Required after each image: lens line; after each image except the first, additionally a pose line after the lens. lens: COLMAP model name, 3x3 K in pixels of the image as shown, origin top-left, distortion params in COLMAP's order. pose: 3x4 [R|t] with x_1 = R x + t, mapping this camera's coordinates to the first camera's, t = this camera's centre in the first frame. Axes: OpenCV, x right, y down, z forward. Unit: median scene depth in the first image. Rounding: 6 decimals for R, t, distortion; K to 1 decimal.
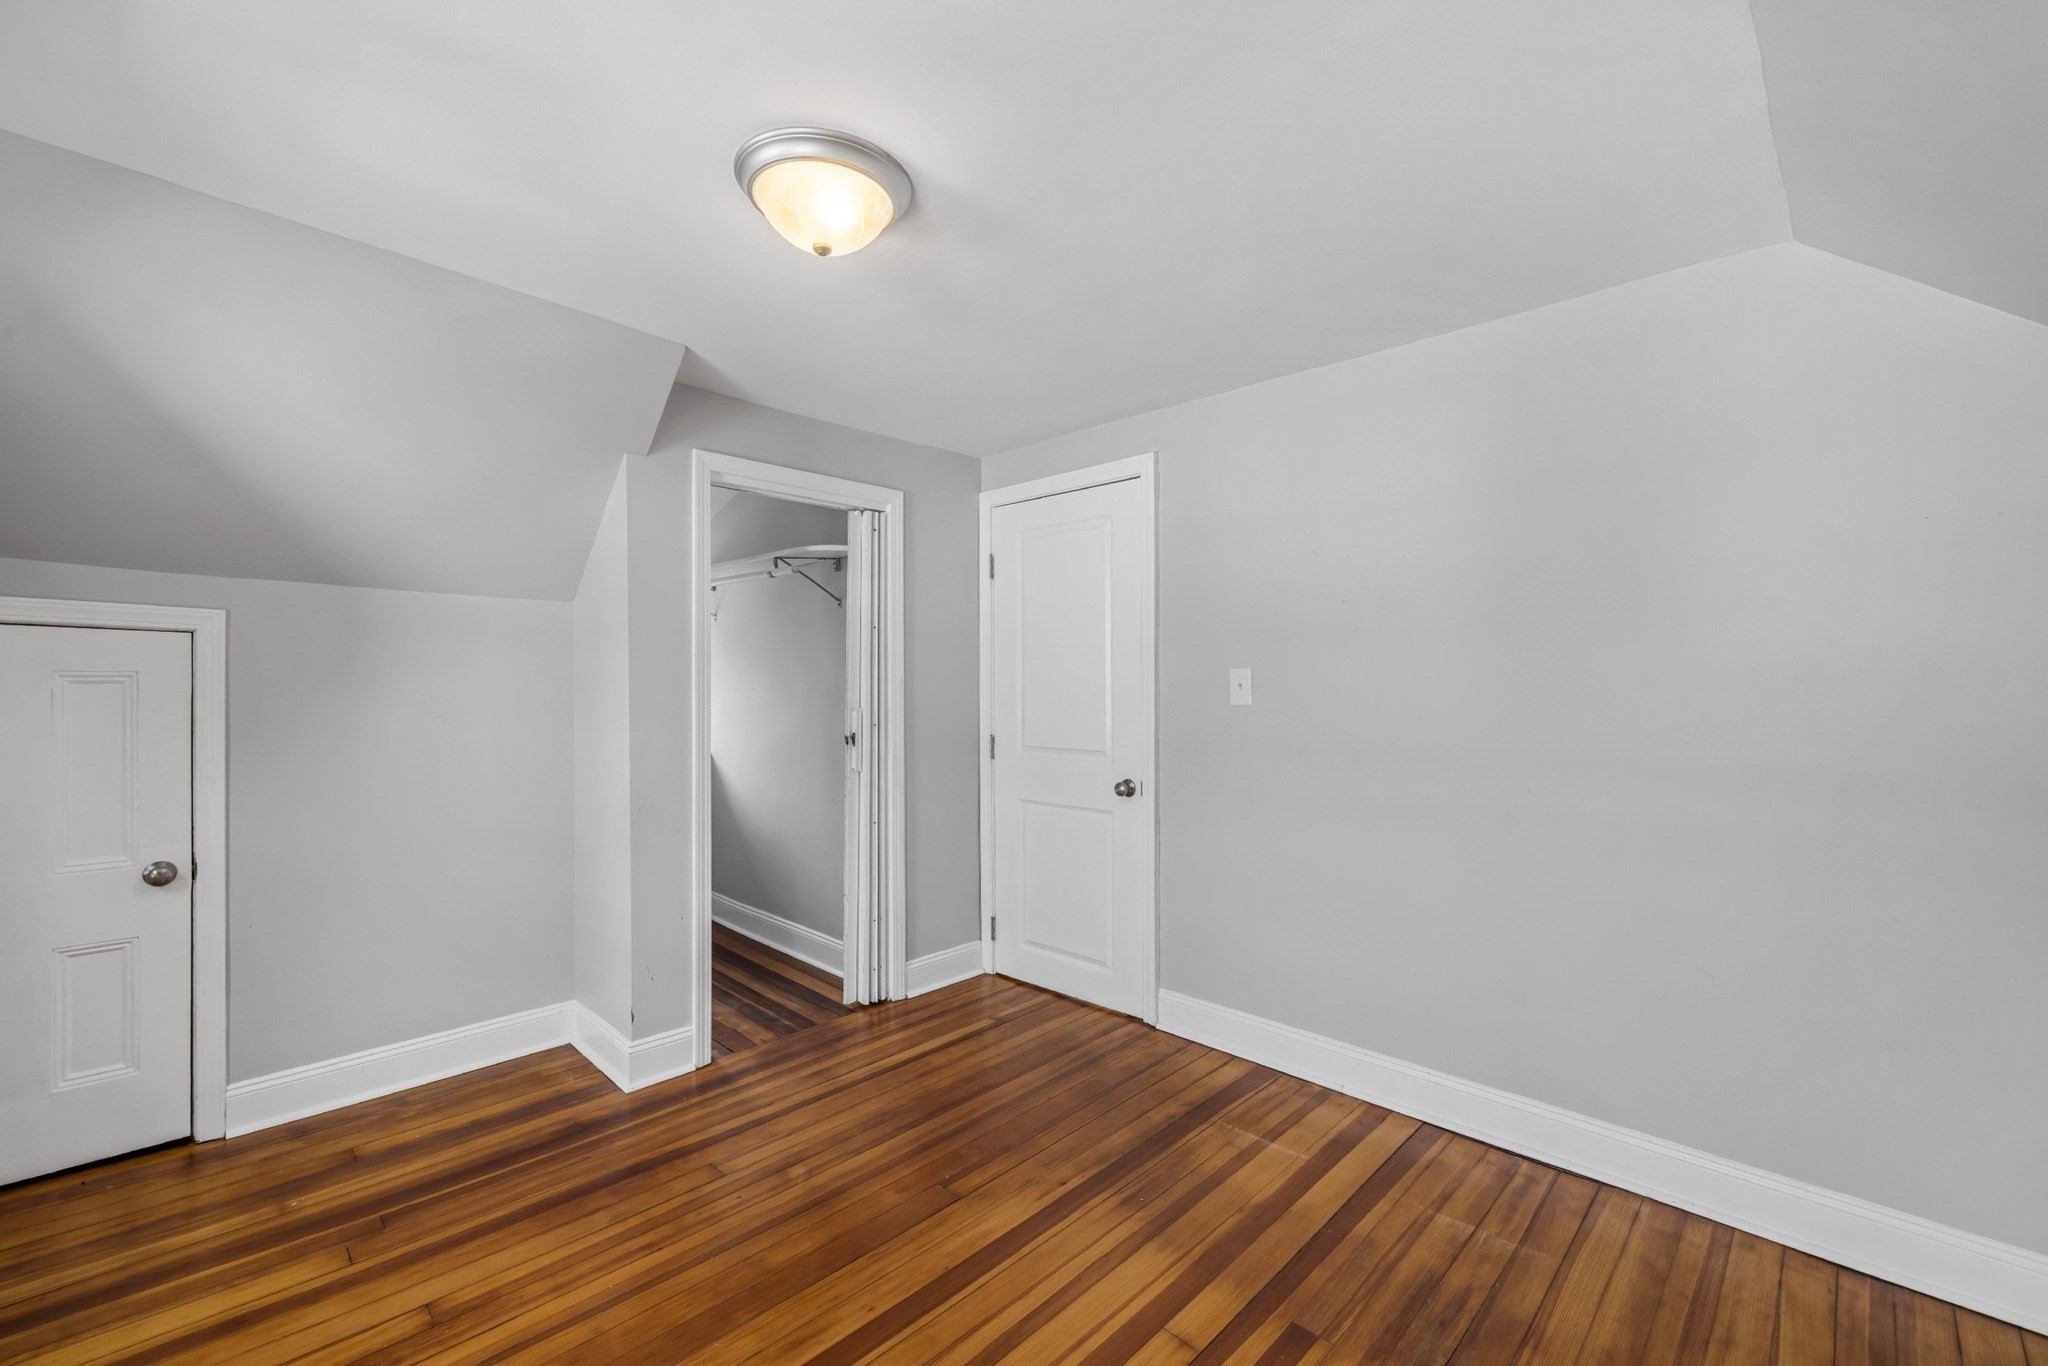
lens RADIAL K [[843.5, 0, 1024.0], [0, 843.5, 683.0], [0, 0, 1]] dist [0.000383, -0.000385]
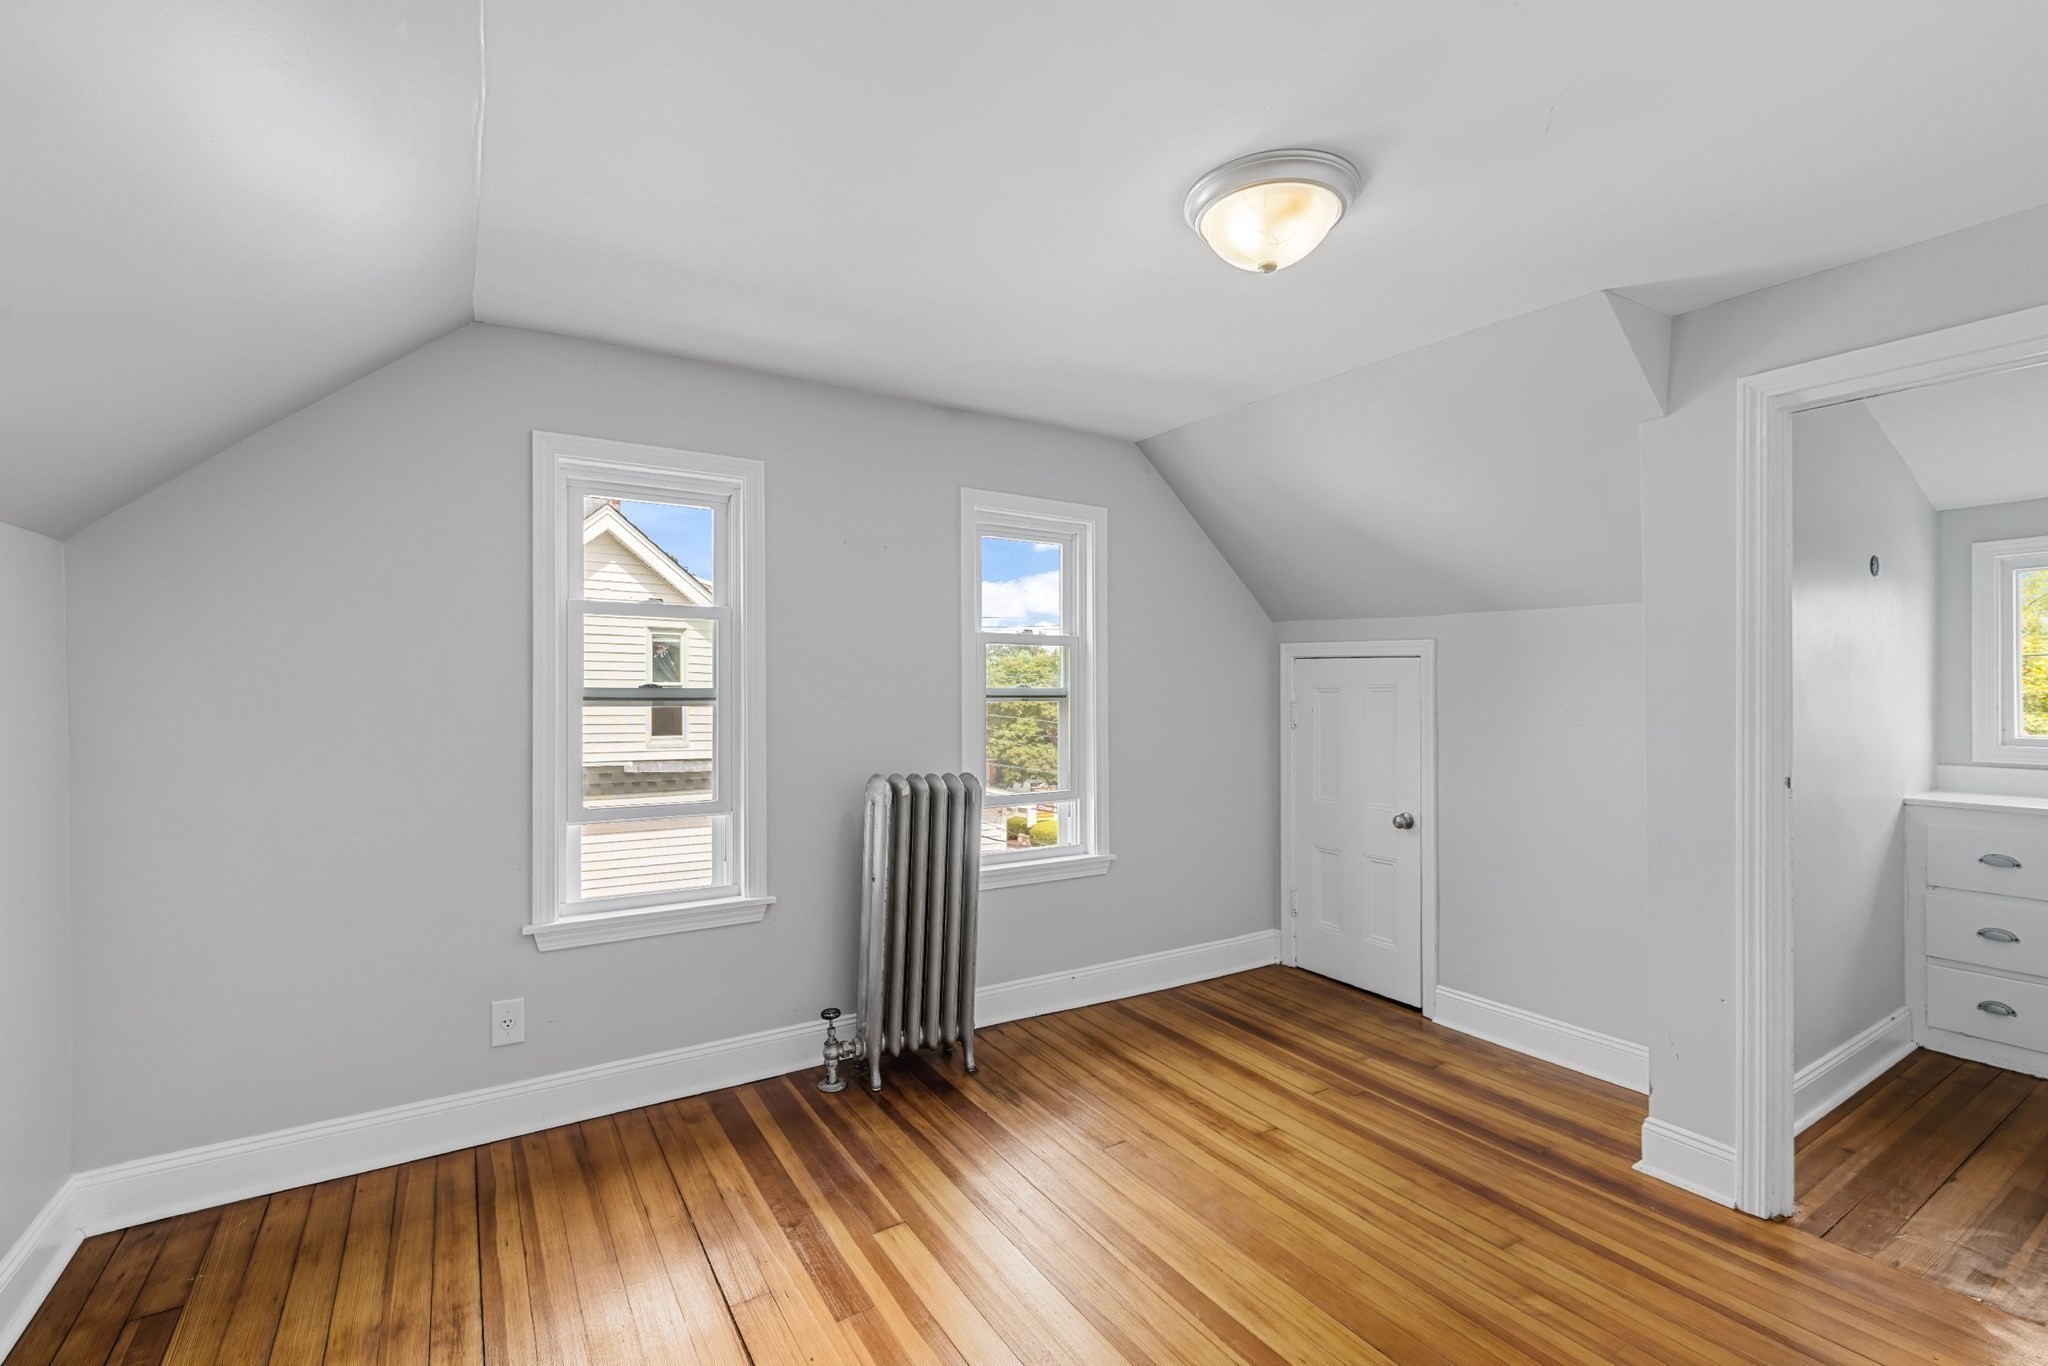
lens RADIAL K [[867.6, 0, 1011.5], [0, 867.6, 669.8], [0, 0, 1]] dist [0.003666, 0.000252]
pose [[-0.223718, -0.025596, -0.974318, 0.654629], [0.000136, 0.999654, -0.026292, 0.002121], [0.974654, -0.006014, -0.223637, 0.698593]]
